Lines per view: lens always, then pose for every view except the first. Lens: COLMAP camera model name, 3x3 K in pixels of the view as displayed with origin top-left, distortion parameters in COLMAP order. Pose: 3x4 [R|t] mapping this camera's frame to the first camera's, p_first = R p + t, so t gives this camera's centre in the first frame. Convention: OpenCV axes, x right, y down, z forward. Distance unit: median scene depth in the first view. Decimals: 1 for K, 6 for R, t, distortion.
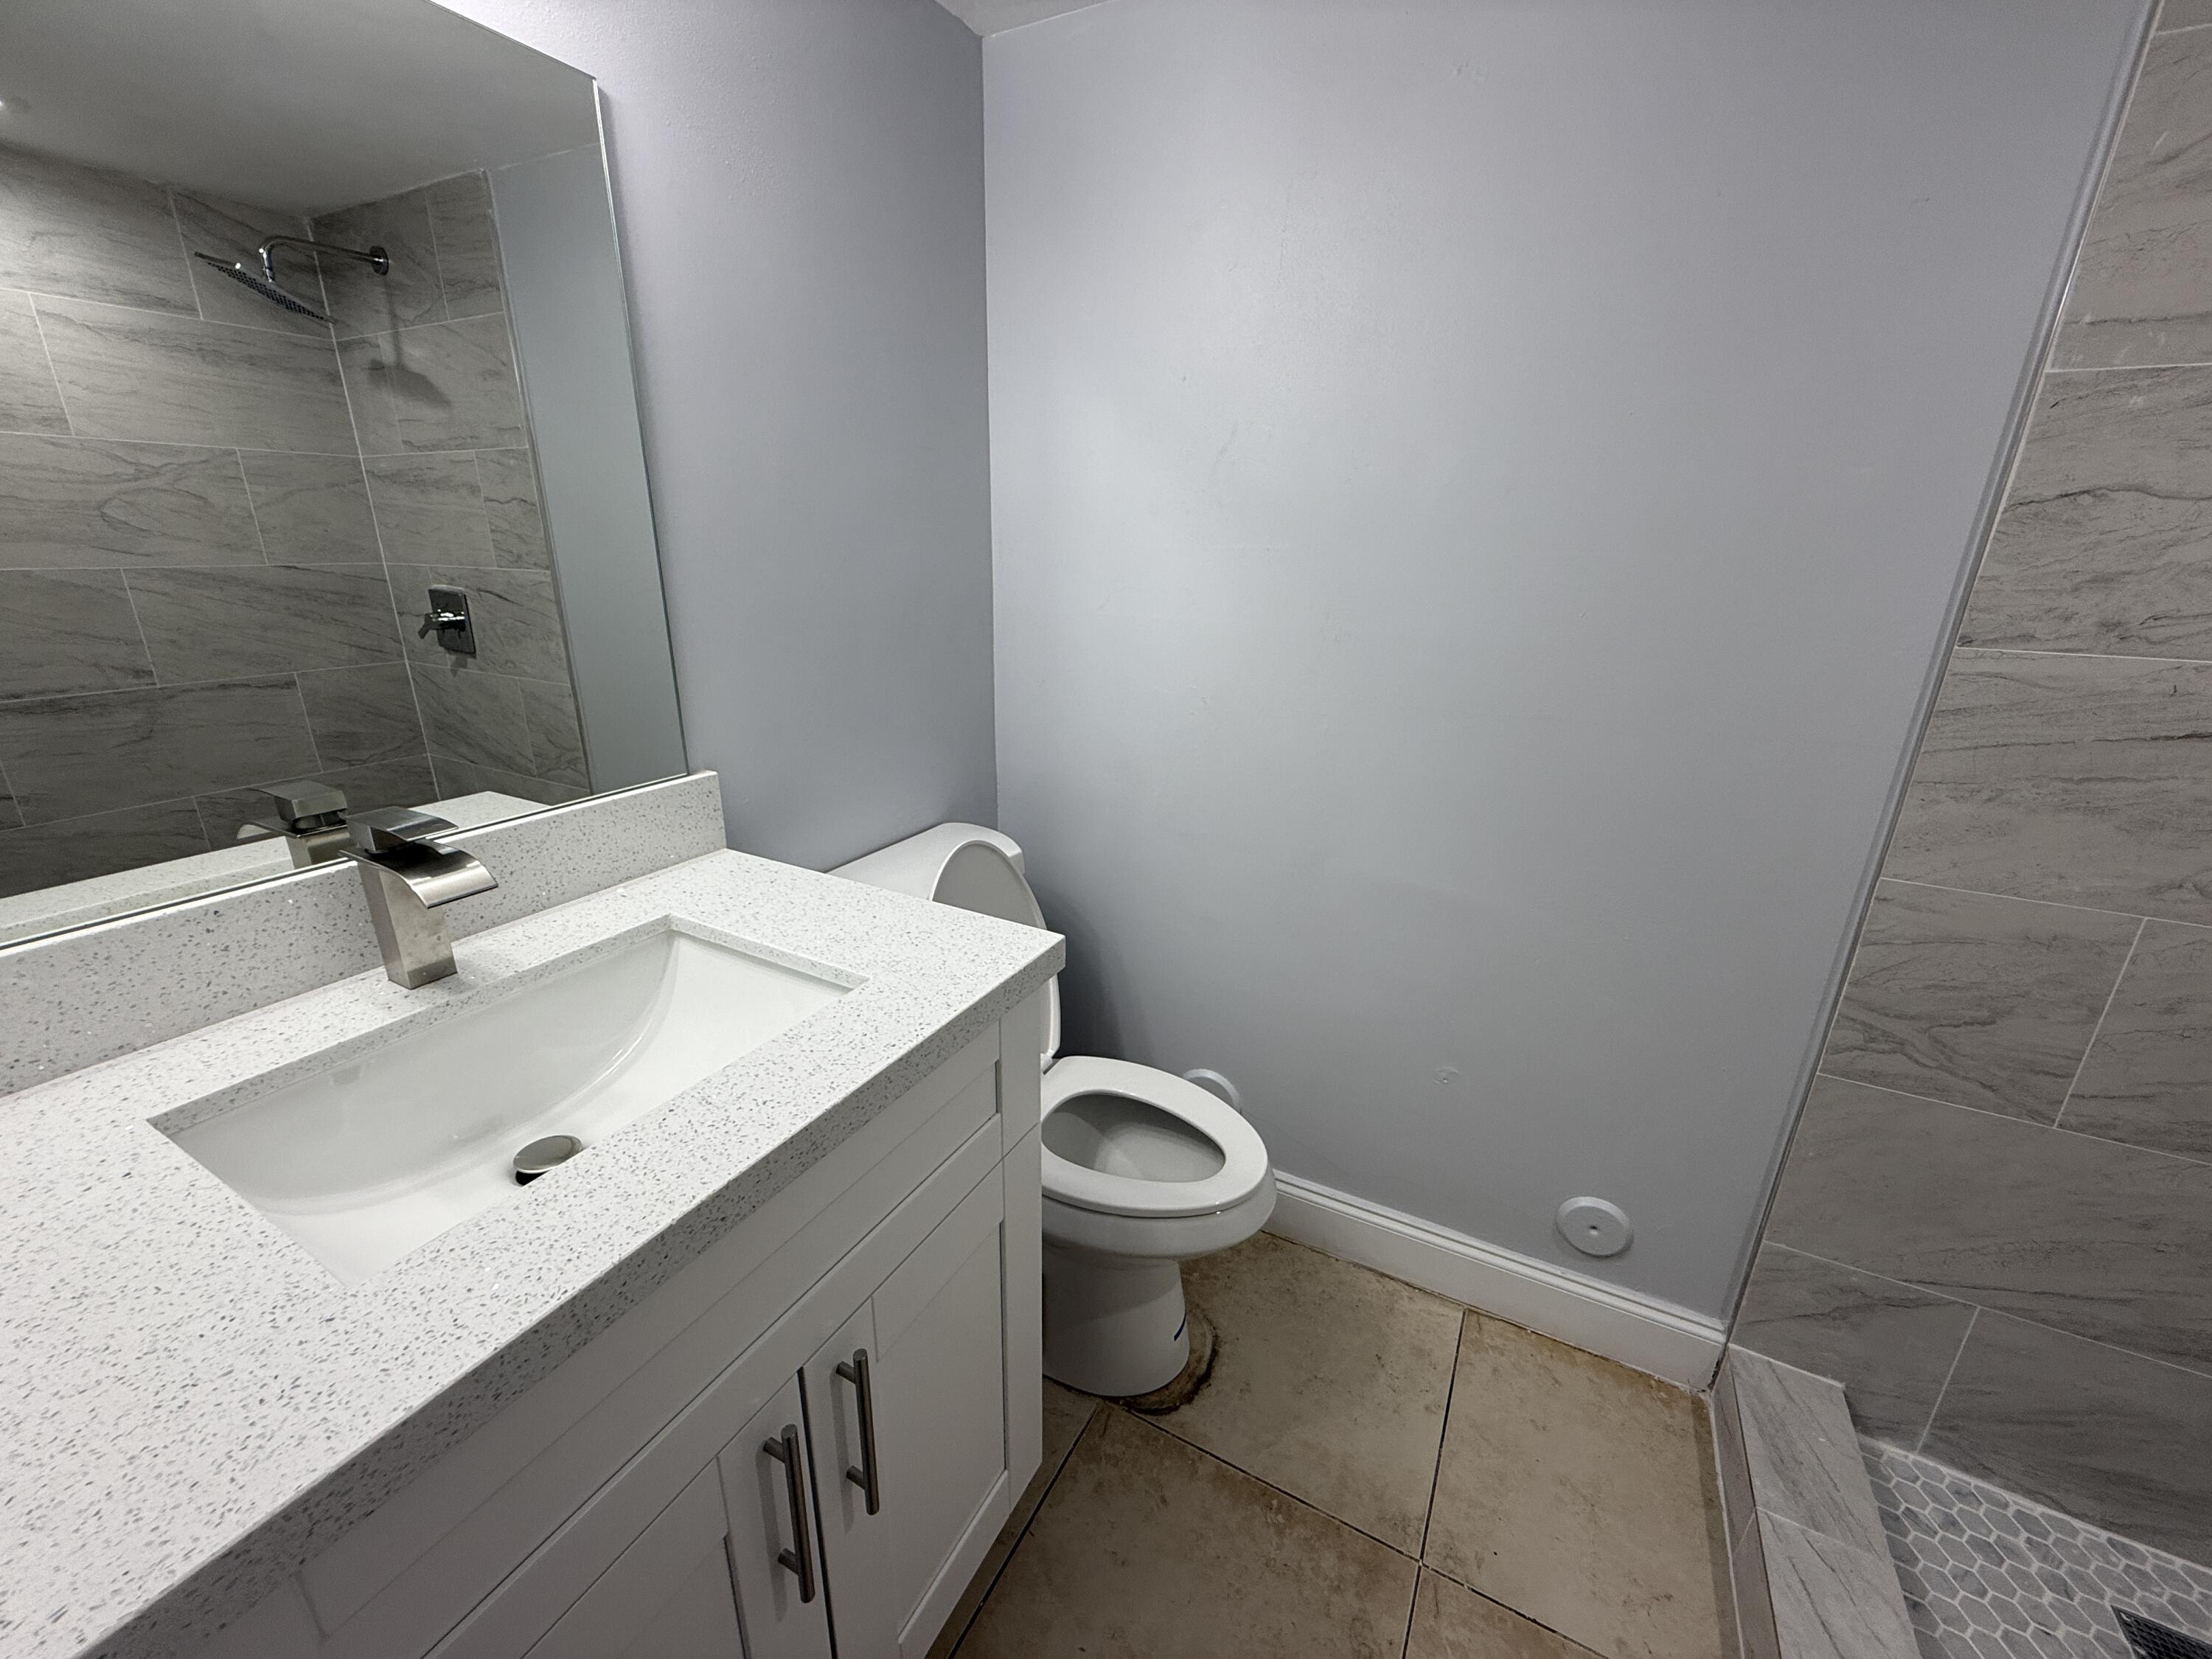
lens RADIAL K [[887.2, 0, 1102.7], [0, 887.2, 835.6], [0, 0, 1]] dist [-0.000181, -0.000936]
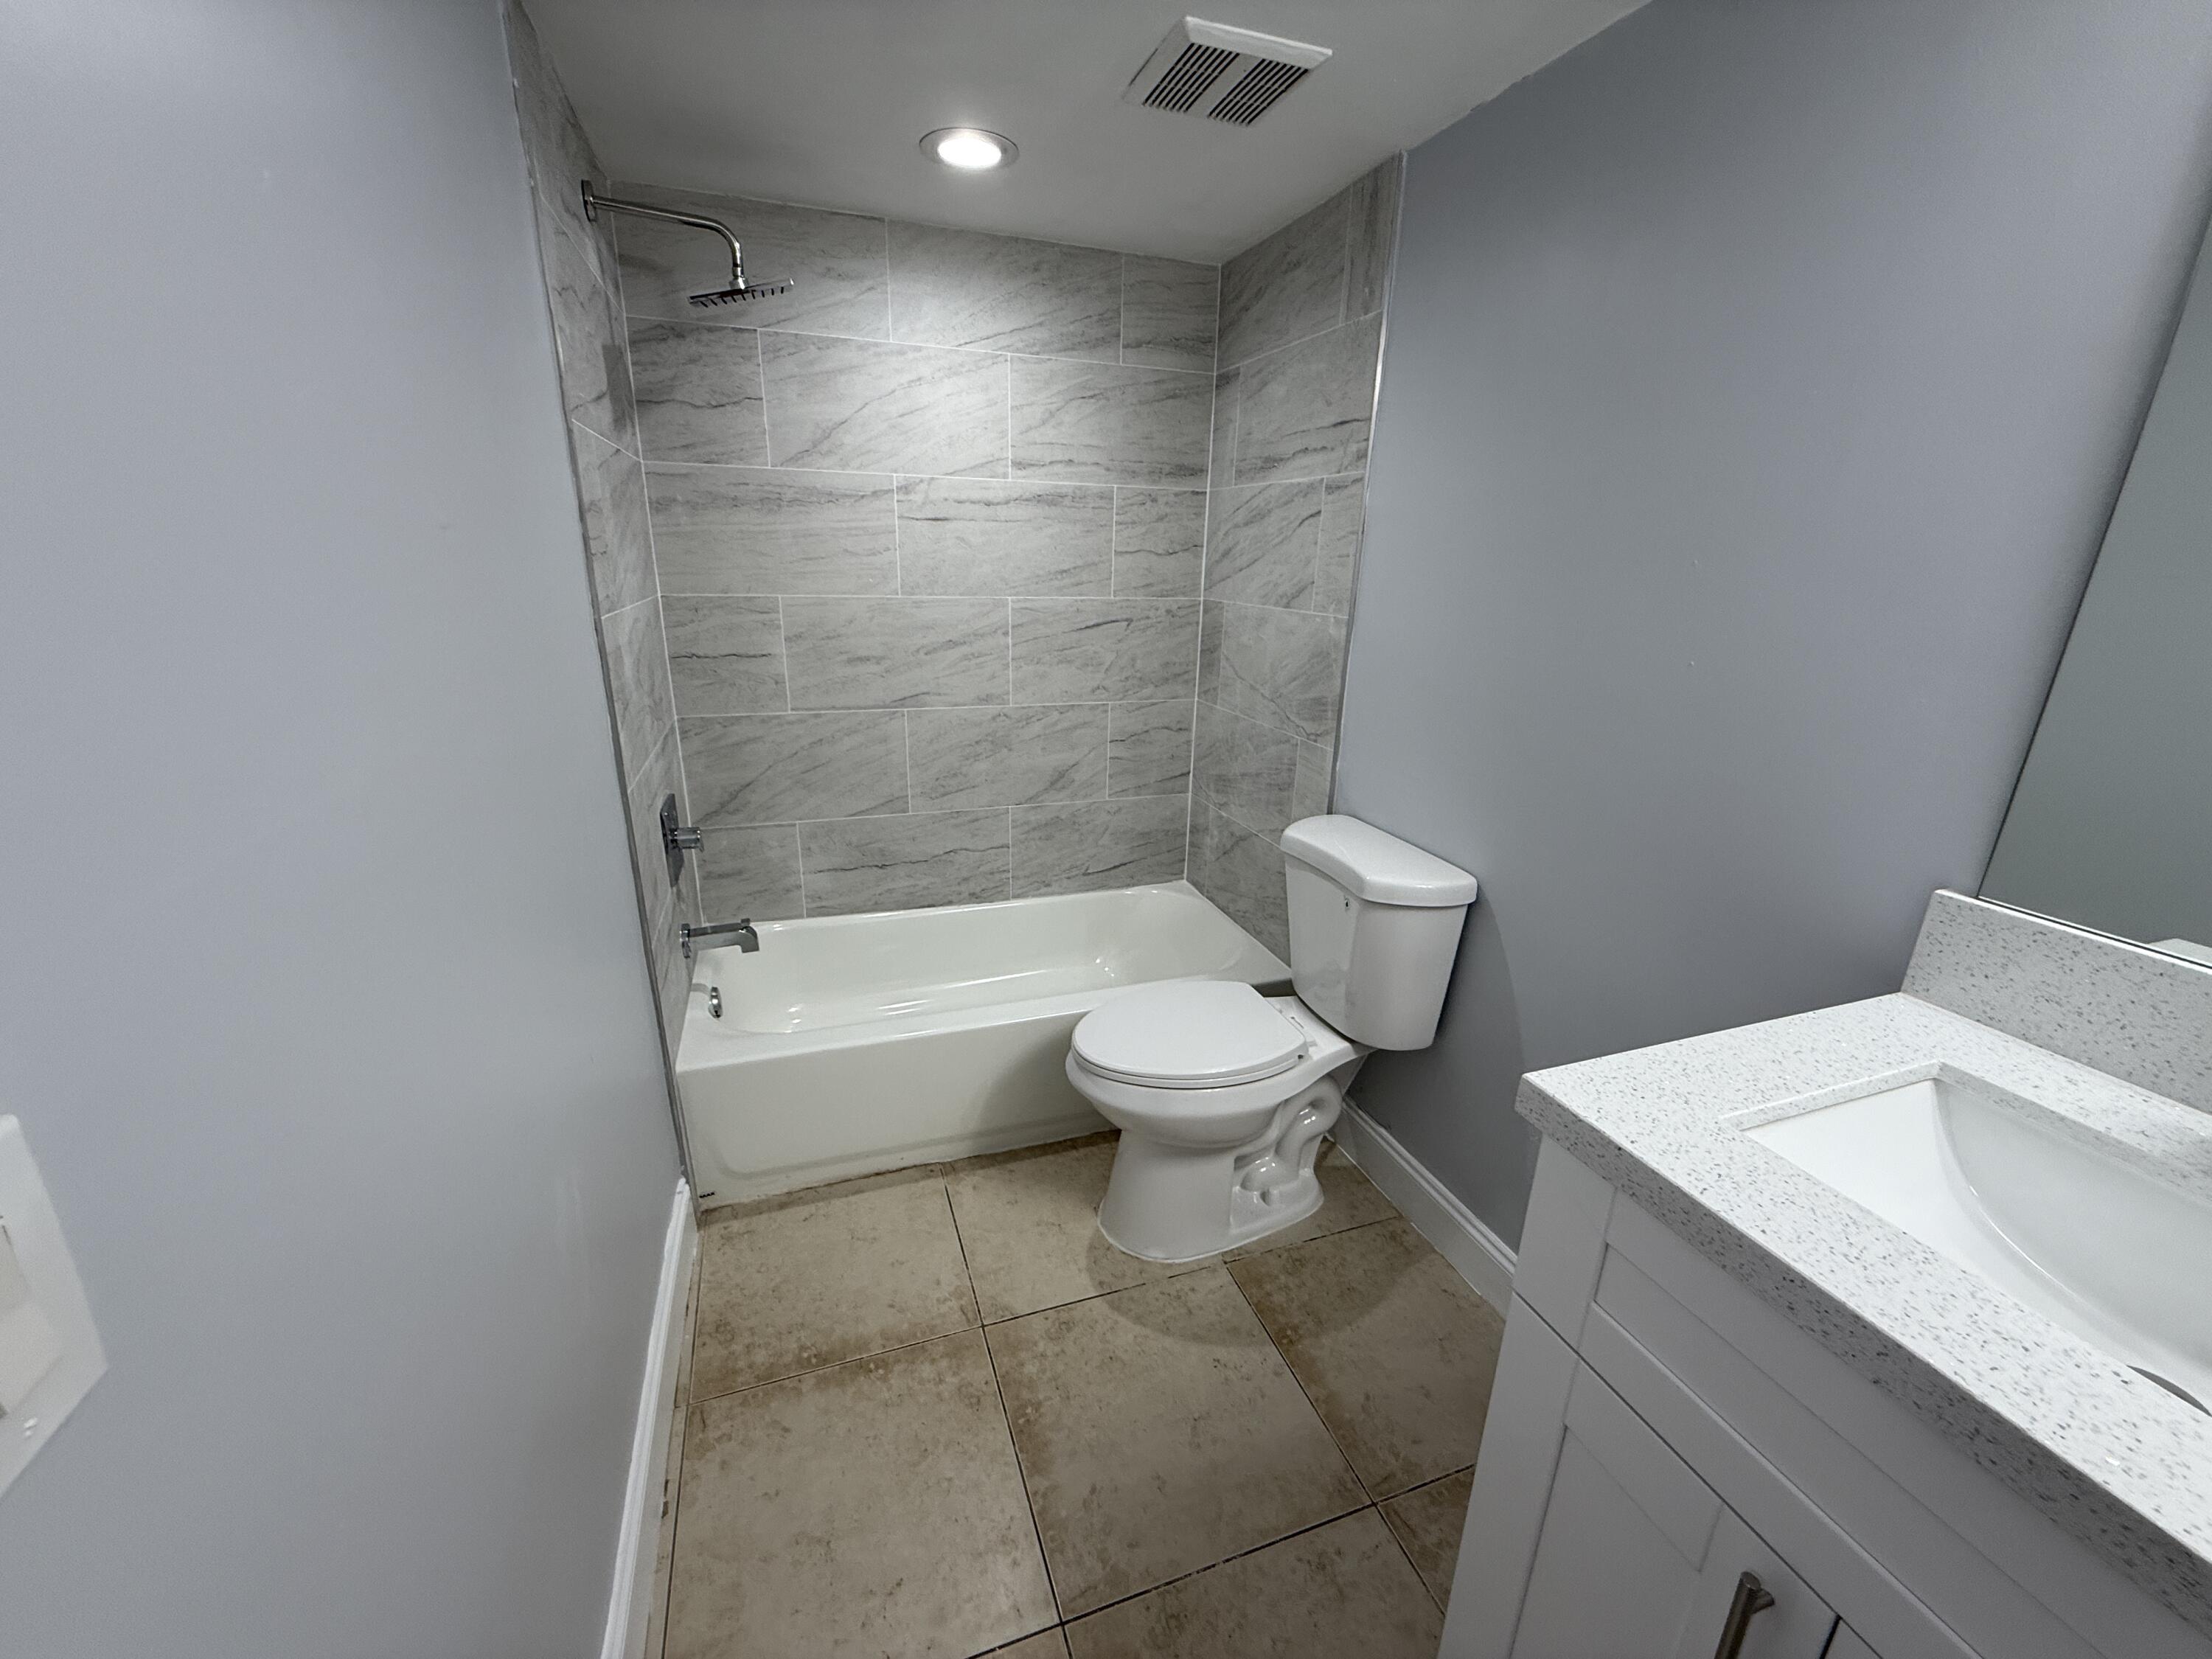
lens RADIAL K [[887.2, 0, 1105.6], [0, 887.2, 835.6], [0, 0, 1]] dist [-0.000181, -0.000936]
pose [[-0.739375, -0.251987, 0.624362, -0.399151], [0.168516, 0.828550, 0.533954, -0.442849], [-0.651865, 0.500007, -0.570145, 1.199870]]
